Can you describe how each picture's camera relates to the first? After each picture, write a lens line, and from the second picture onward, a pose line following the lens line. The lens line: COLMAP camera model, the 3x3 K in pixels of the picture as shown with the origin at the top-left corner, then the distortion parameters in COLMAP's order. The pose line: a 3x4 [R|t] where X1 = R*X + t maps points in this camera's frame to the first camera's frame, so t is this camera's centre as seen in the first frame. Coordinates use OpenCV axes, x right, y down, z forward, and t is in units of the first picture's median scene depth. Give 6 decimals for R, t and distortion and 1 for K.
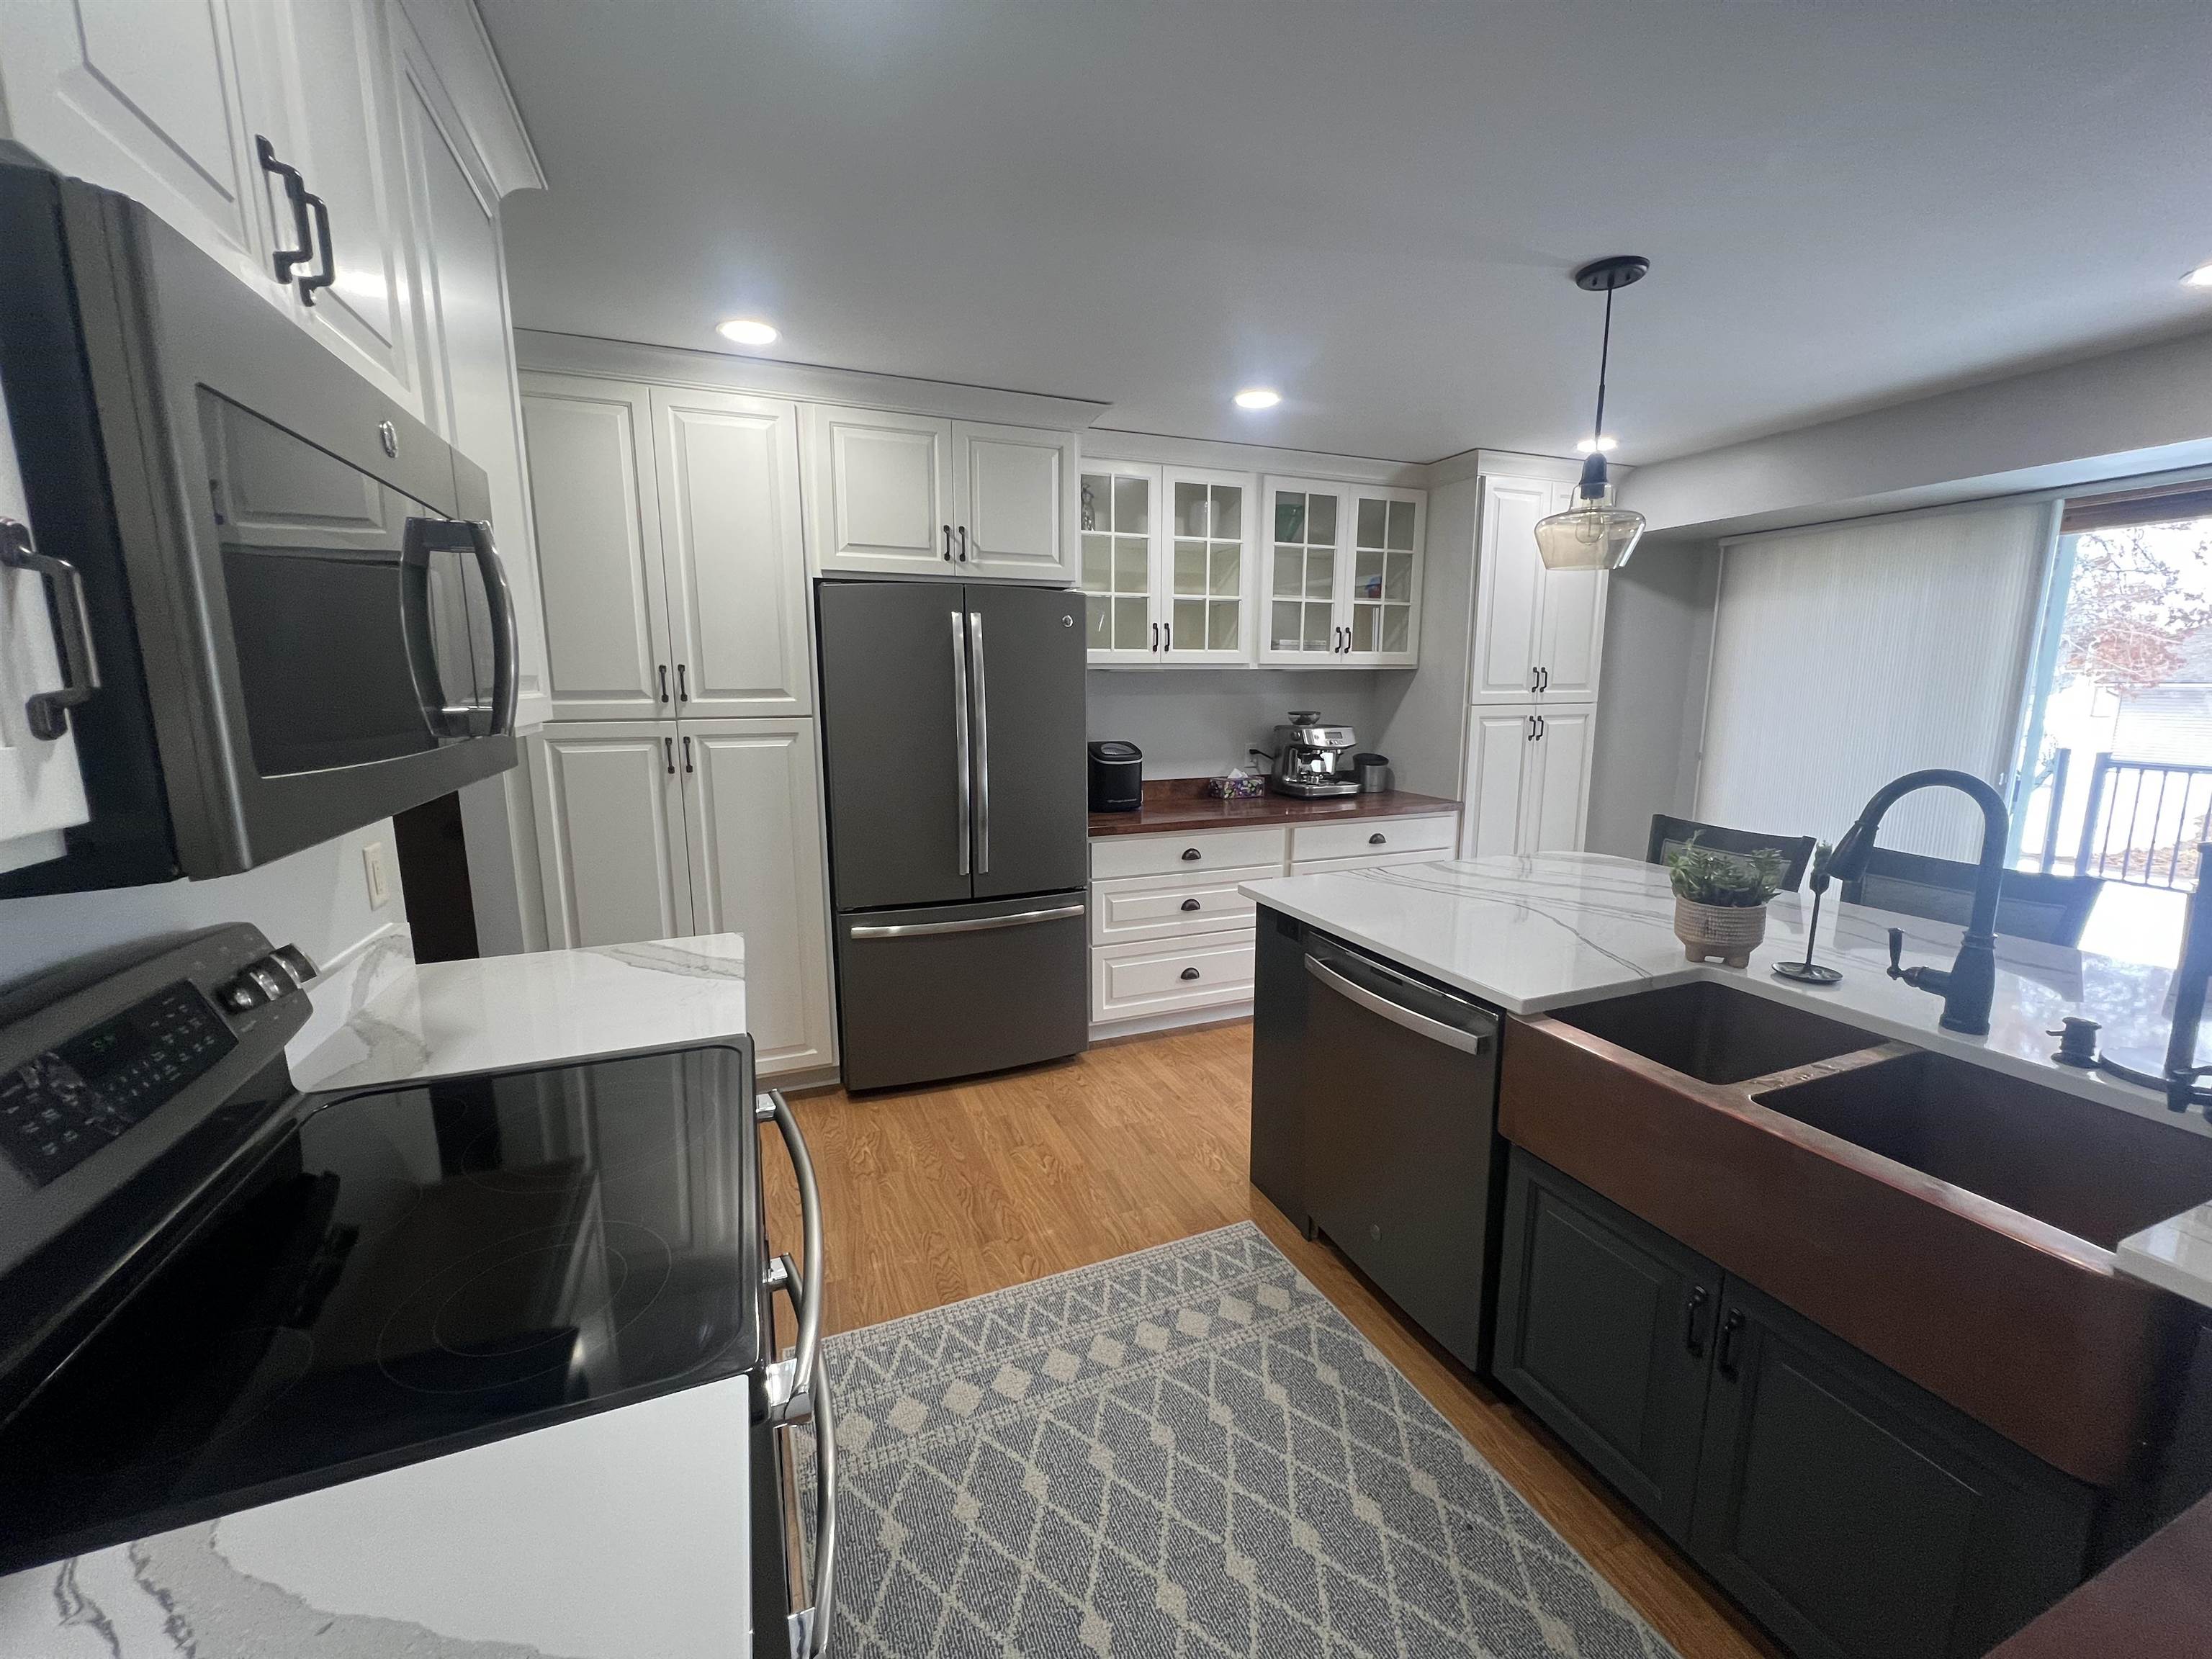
lens RADIAL K [[888.2, 0, 1102.1], [0, 888.2, 831.3], [0, 0, 1]] dist [-0.001776, -0.000284]
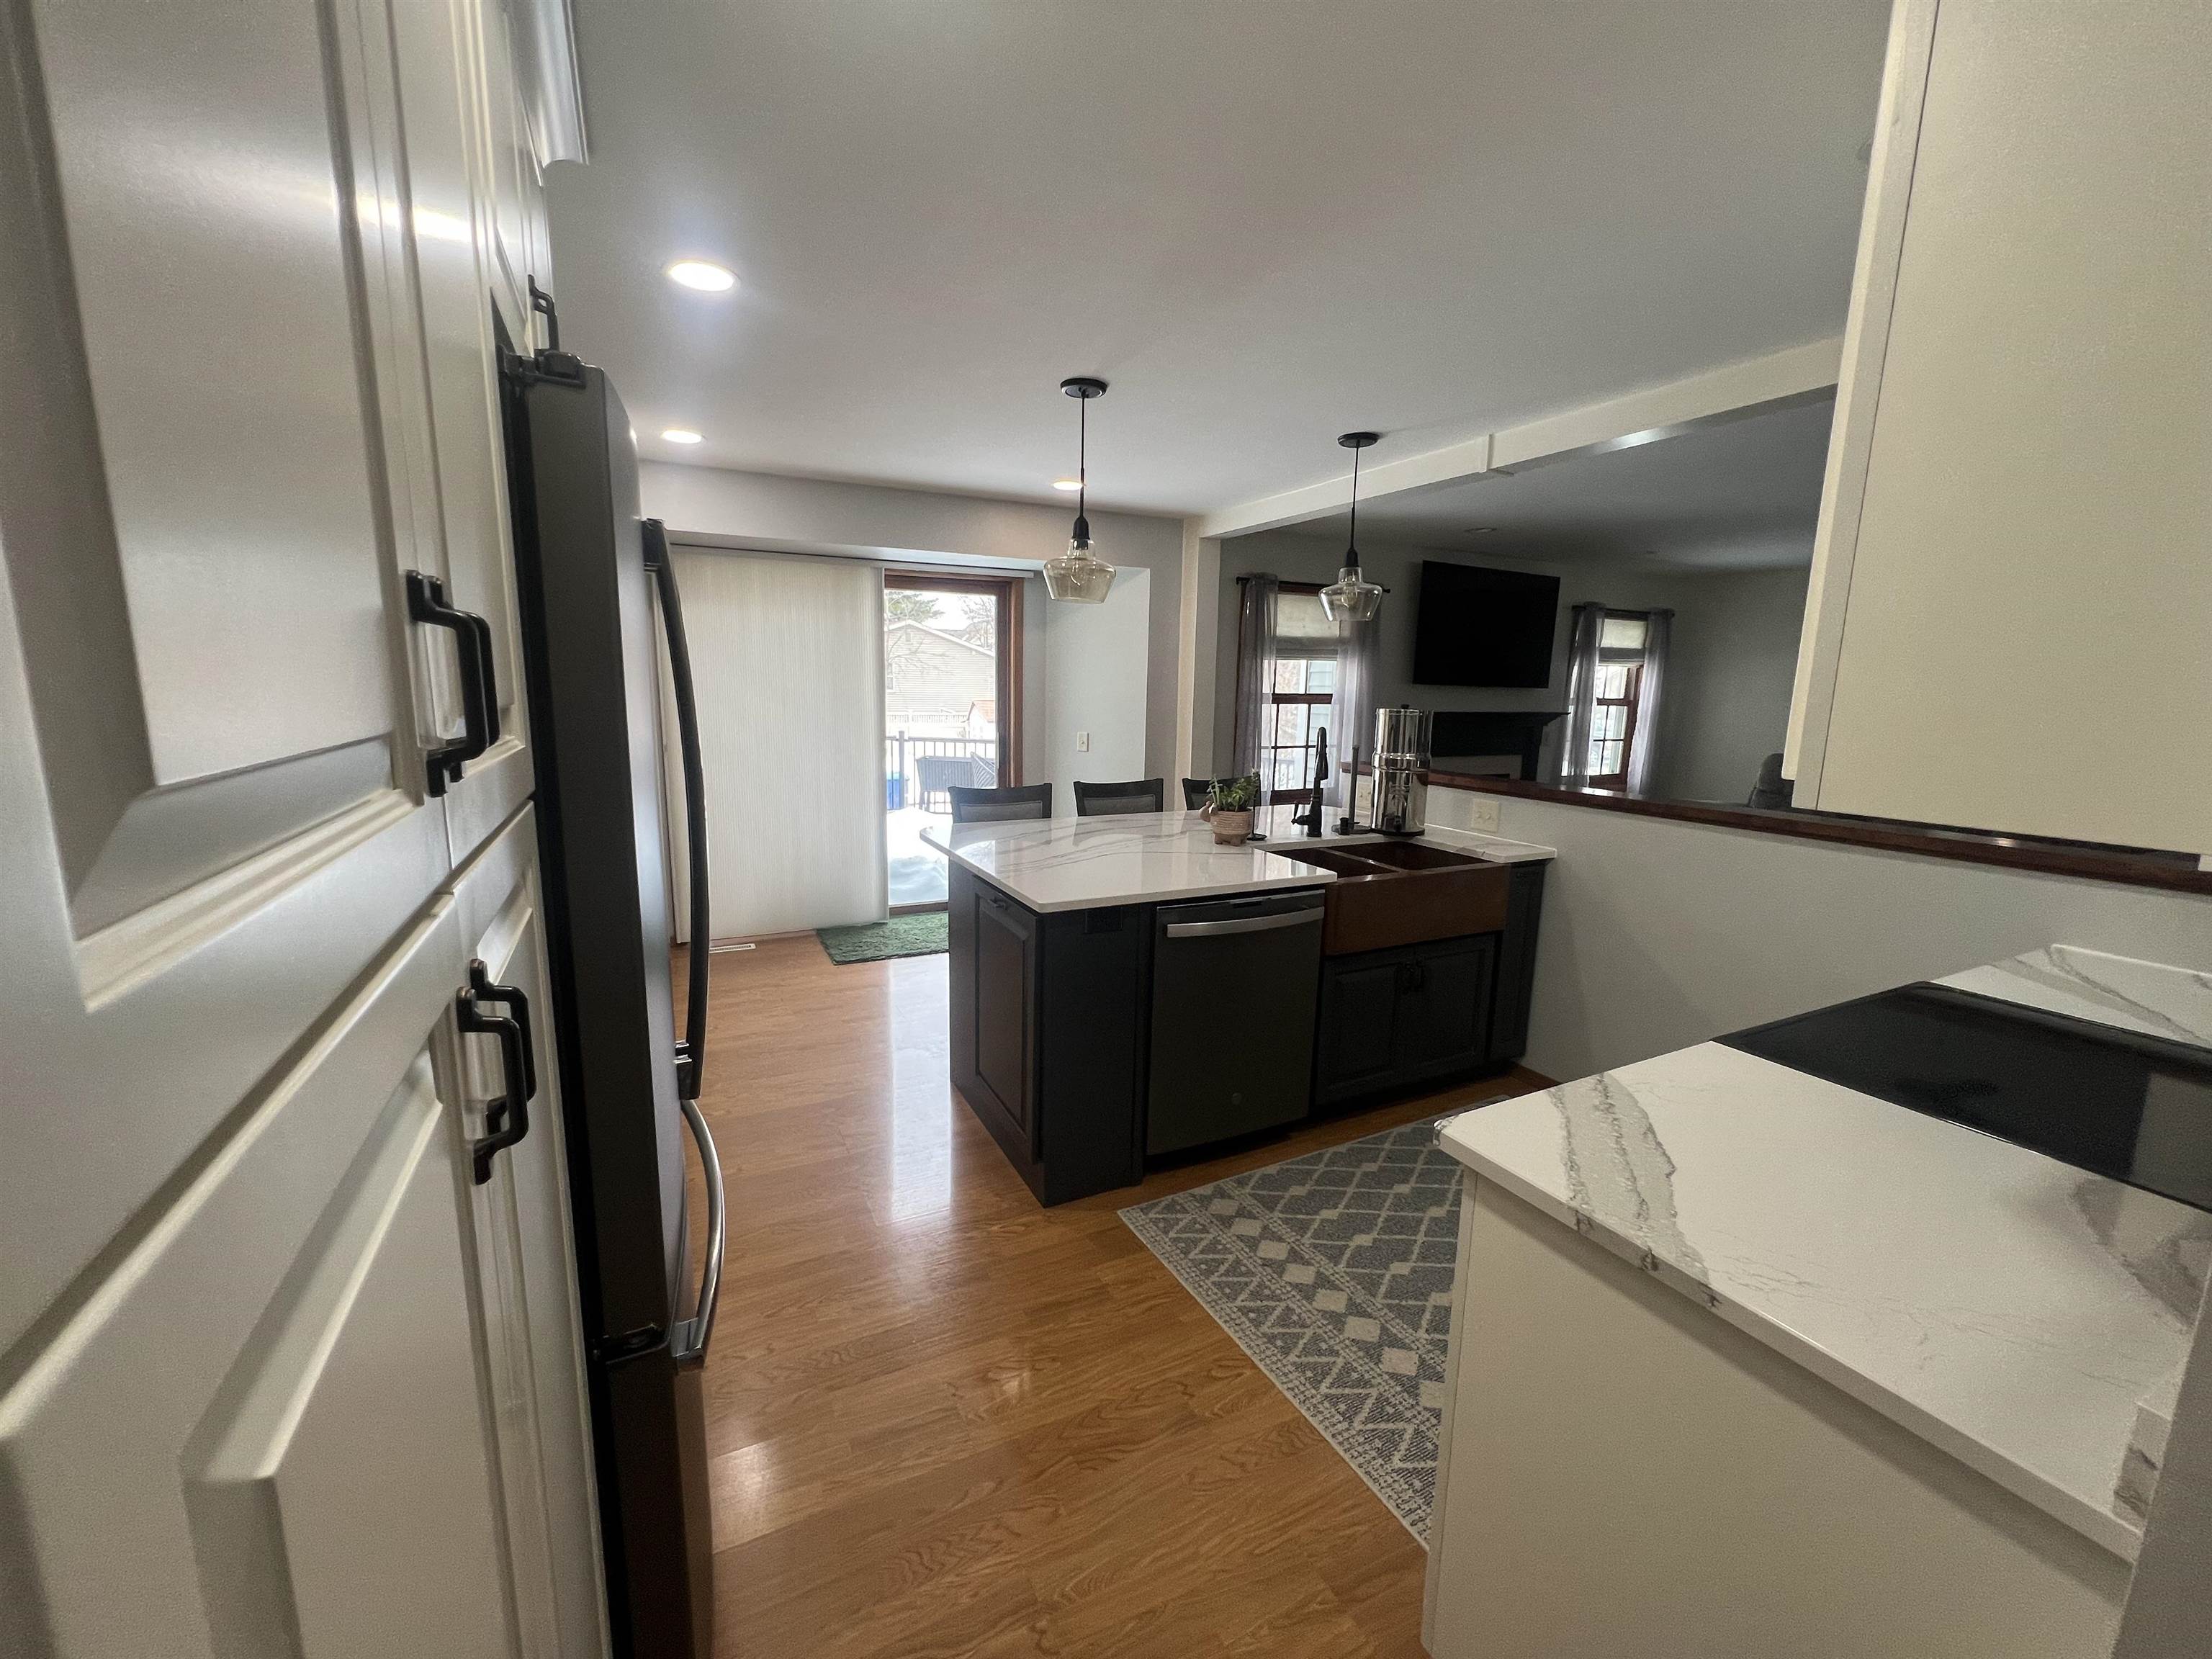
lens RADIAL K [[888.2, 0, 1102.1], [0, 888.2, 831.3], [0, 0, 1]] dist [-0.001776, -0.000284]
pose [[-0.085735, -0.166432, 0.982319, -0.630203], [0.152420, 0.972152, 0.178012, -0.143146], [-0.984590, 0.164987, -0.057980, 0.825948]]
